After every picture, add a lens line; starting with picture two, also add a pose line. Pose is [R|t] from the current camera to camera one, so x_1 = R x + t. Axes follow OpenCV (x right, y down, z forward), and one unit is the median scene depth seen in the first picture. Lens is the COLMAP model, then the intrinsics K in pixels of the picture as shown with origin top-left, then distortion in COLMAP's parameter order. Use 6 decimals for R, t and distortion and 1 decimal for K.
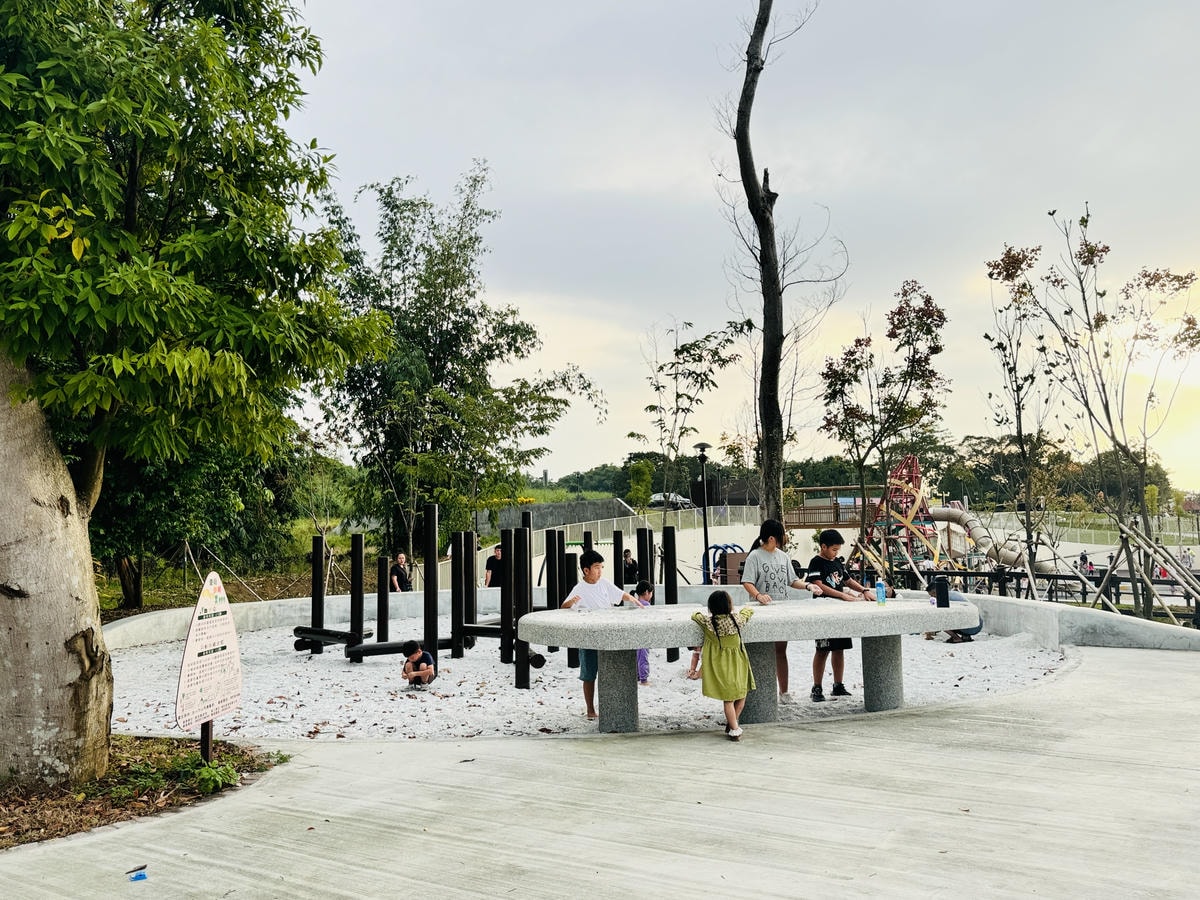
lens RADIAL K [[918.7, 0, 600.0], [0, 918.7, 450.0], [0, 0, 1]] dist [0.078400, 0.003276]
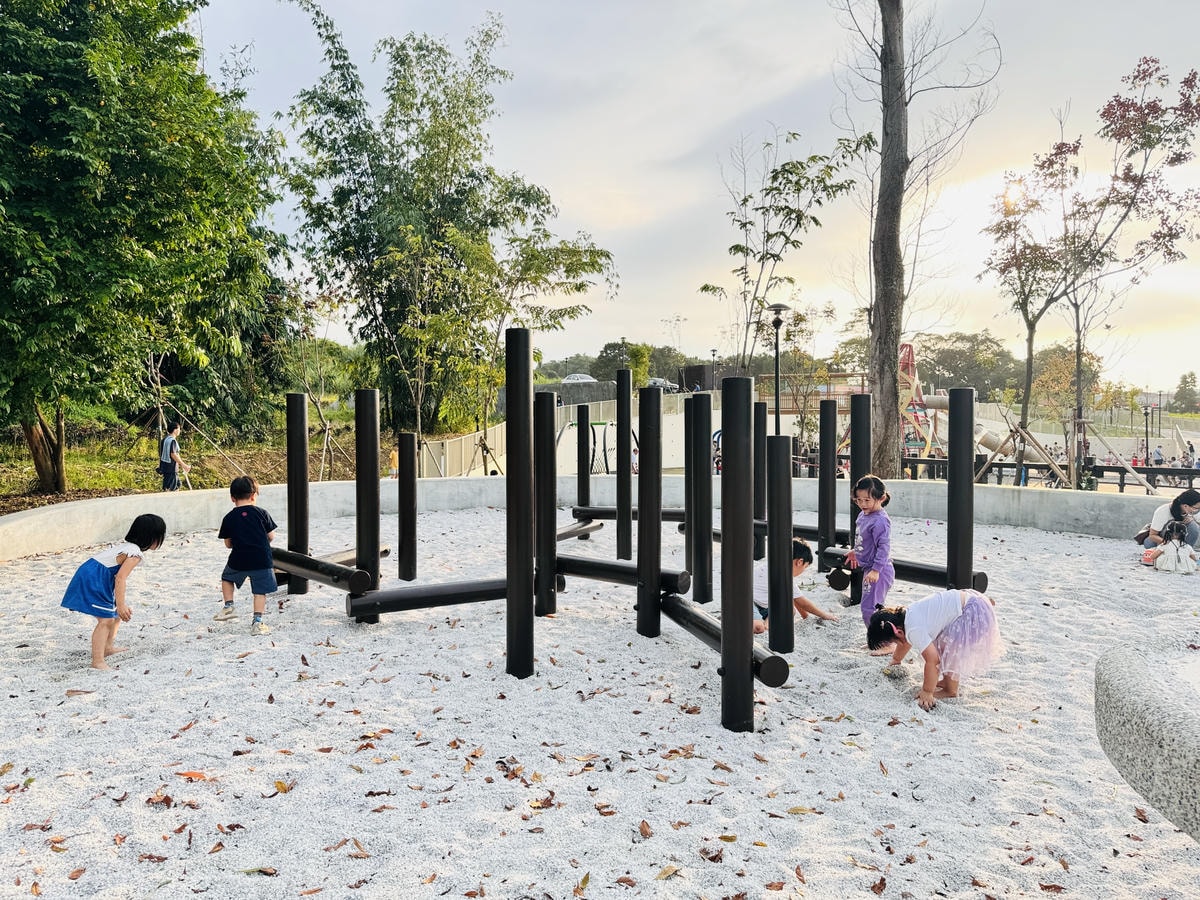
lens RADIAL K [[844.0, 0, 600.0], [0, 844.0, 450.0], [0, 0, 1]] dist [0.072082, -0.095083]
pose [[0.999380, 0.022278, 0.027249, -0.053474], [-0.025647, 0.991143, 0.130296, 0.022362], [-0.024105, -0.130914, 0.991101, 0.194305]]
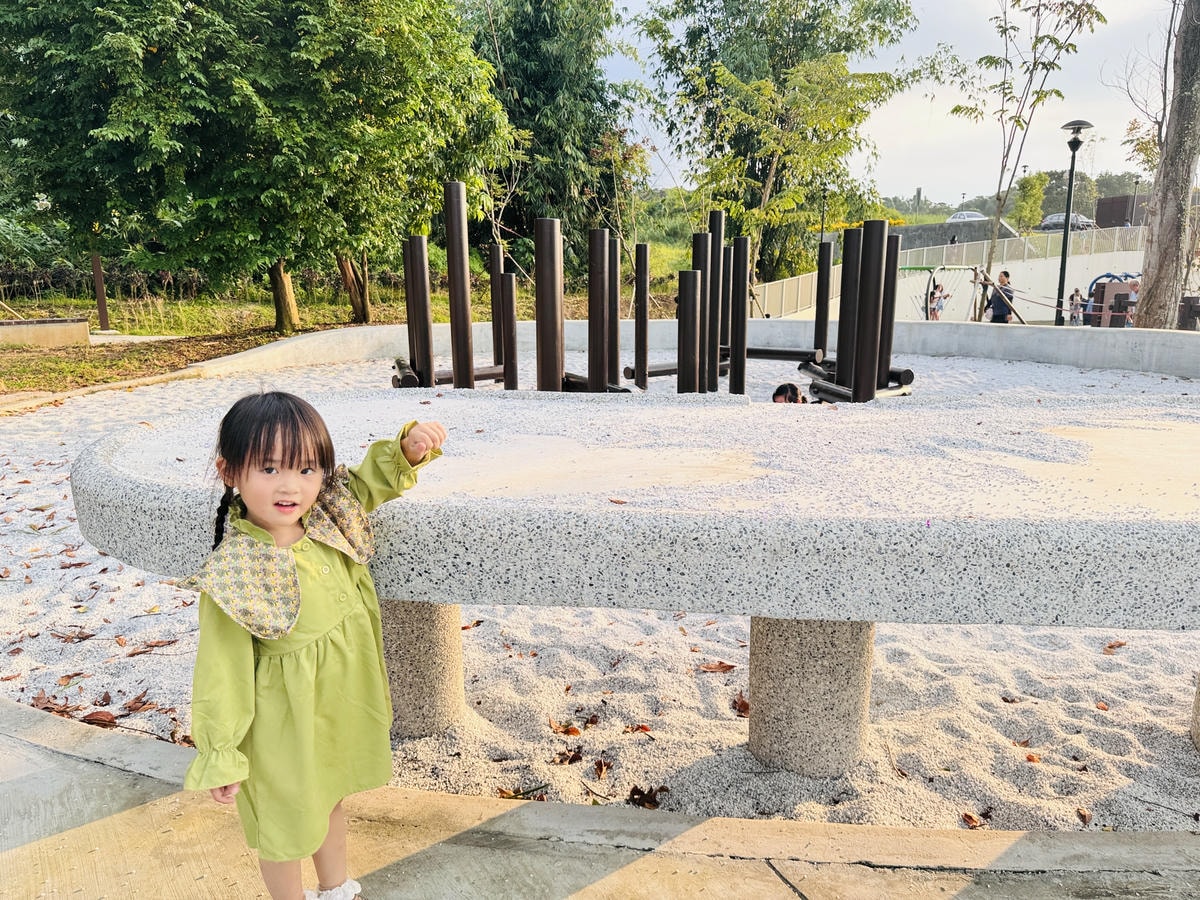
lens RADIAL K [[844.0, 0, 600.0], [0, 844.0, 450.0], [0, 0, 1]] dist [0.072082, -0.095083]
pose [[0.910450, 0.103388, -0.400489, 0.054326], [0.024789, 0.952877, 0.302343, 0.020928], [0.412875, -0.285196, 0.864984, 0.178482]]
